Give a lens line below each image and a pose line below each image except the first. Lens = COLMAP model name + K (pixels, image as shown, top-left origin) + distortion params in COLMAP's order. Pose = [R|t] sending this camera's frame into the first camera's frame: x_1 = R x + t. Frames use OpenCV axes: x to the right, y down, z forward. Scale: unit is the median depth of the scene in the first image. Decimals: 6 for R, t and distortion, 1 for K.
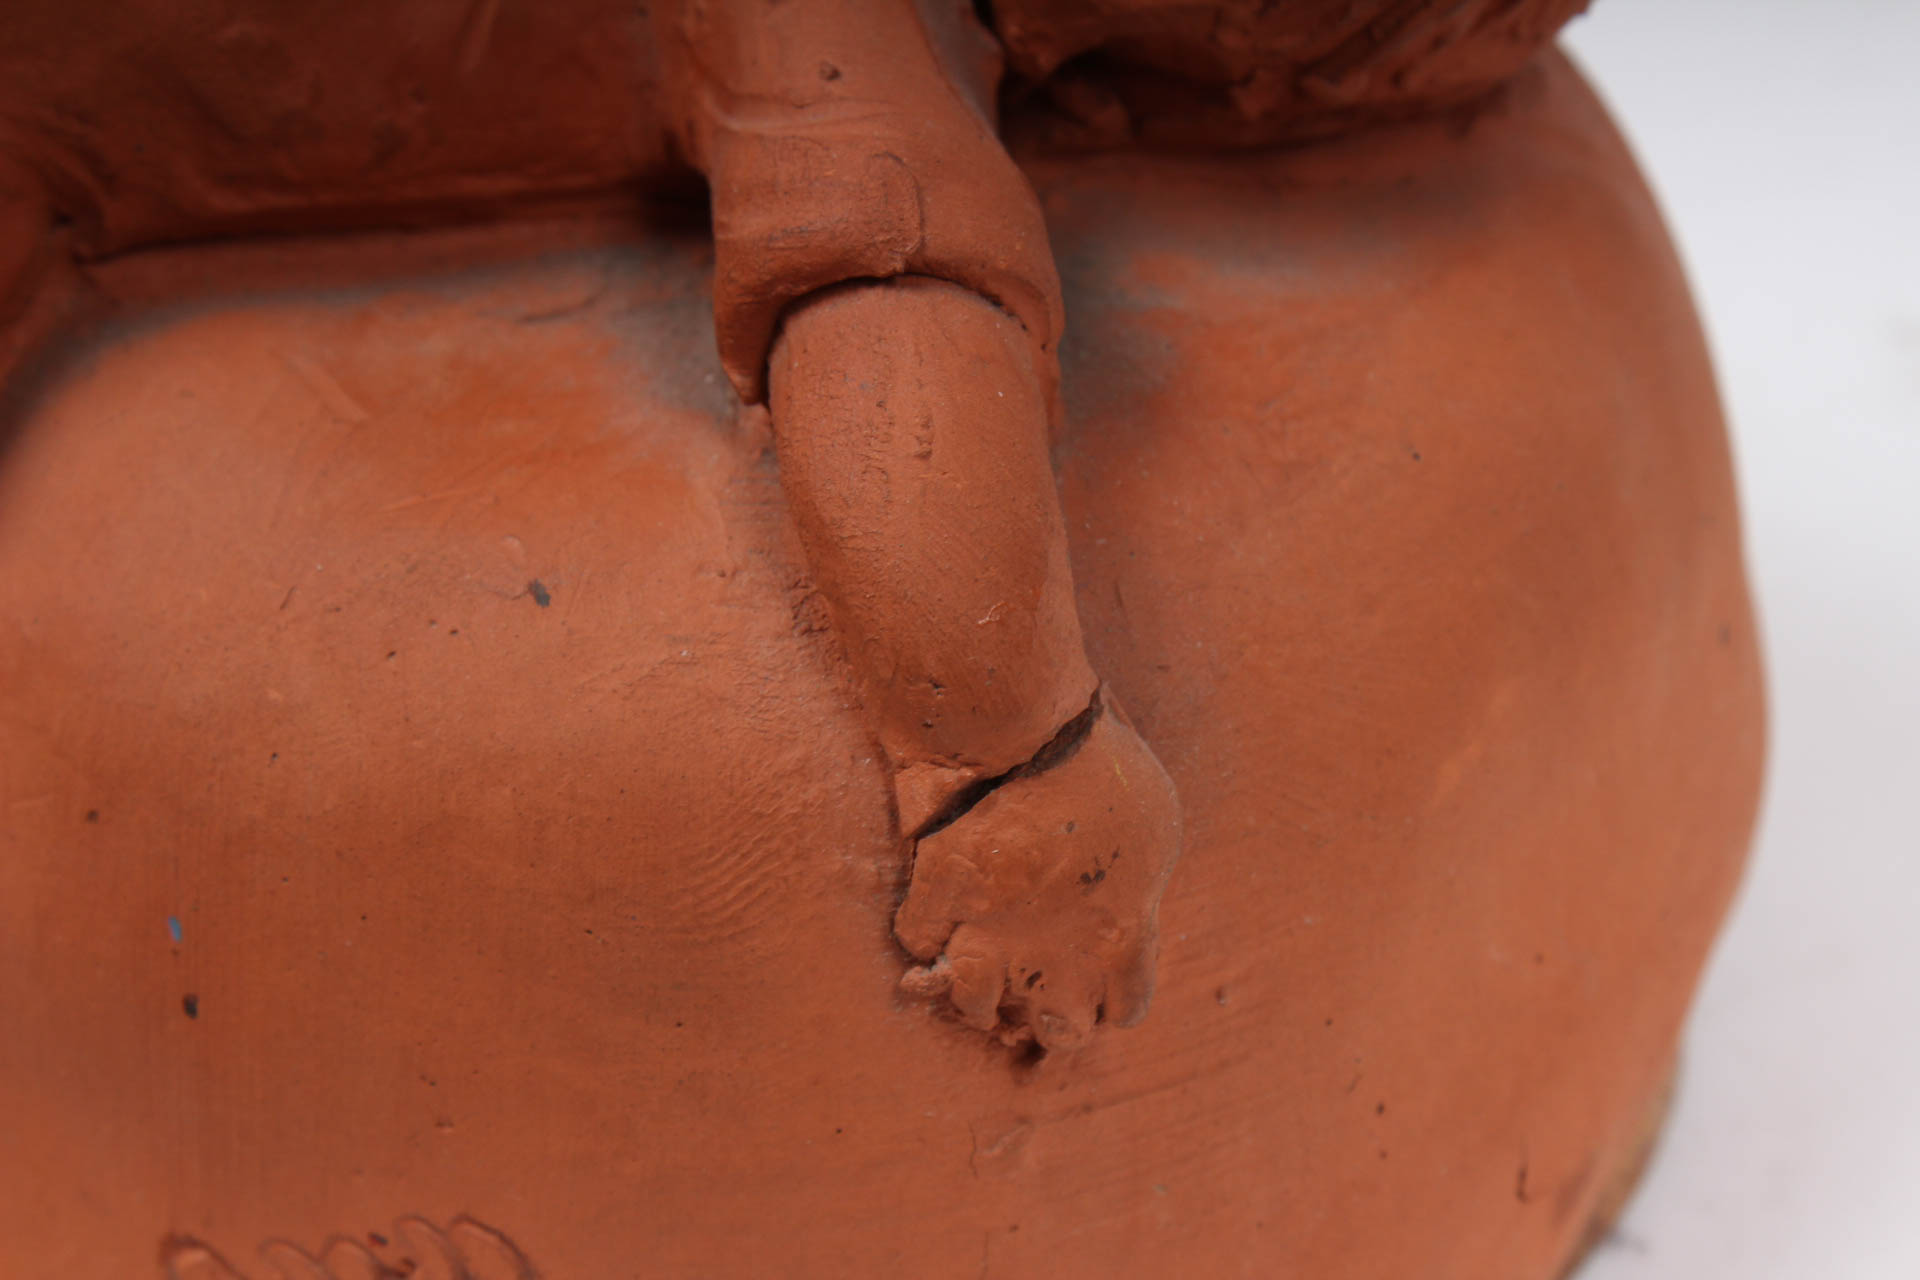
lens RADIAL K [[4295.2, 0, 963.2], [0, 4295.2, 639.5], [0, 0, 1]] dist [0.050401, 0.000000]
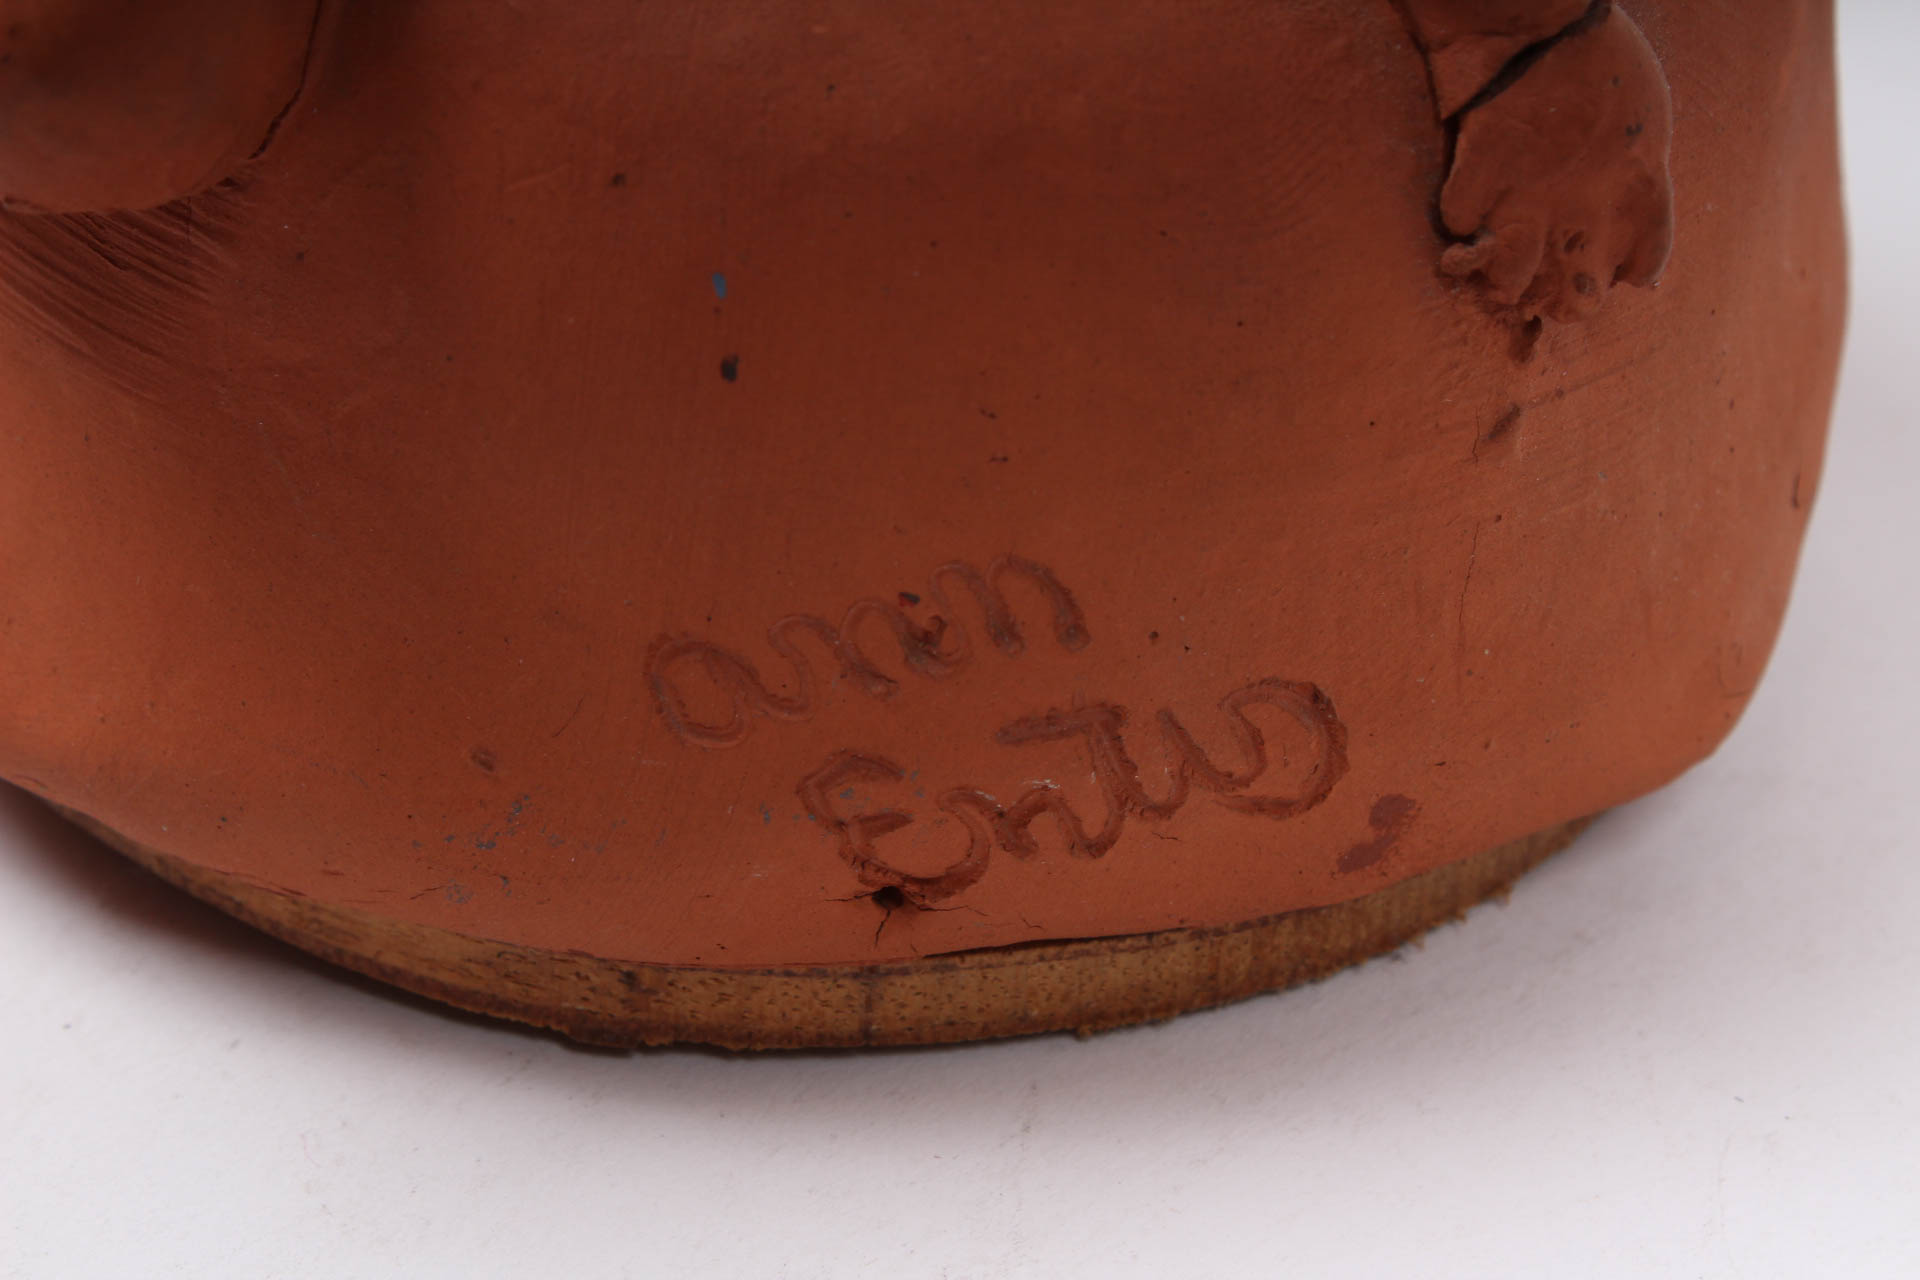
lens RADIAL K [[4295.2, 0, 958.1], [0, 4295.2, 639.3], [0, 0, 1]] dist [0.050401, 0.000000]
pose [[0.933183, -0.102040, 0.344613, -0.489055], [0.112594, 0.993583, -0.010697, 0.167728], [-0.341310, 0.048783, 0.938684, 0.067591]]
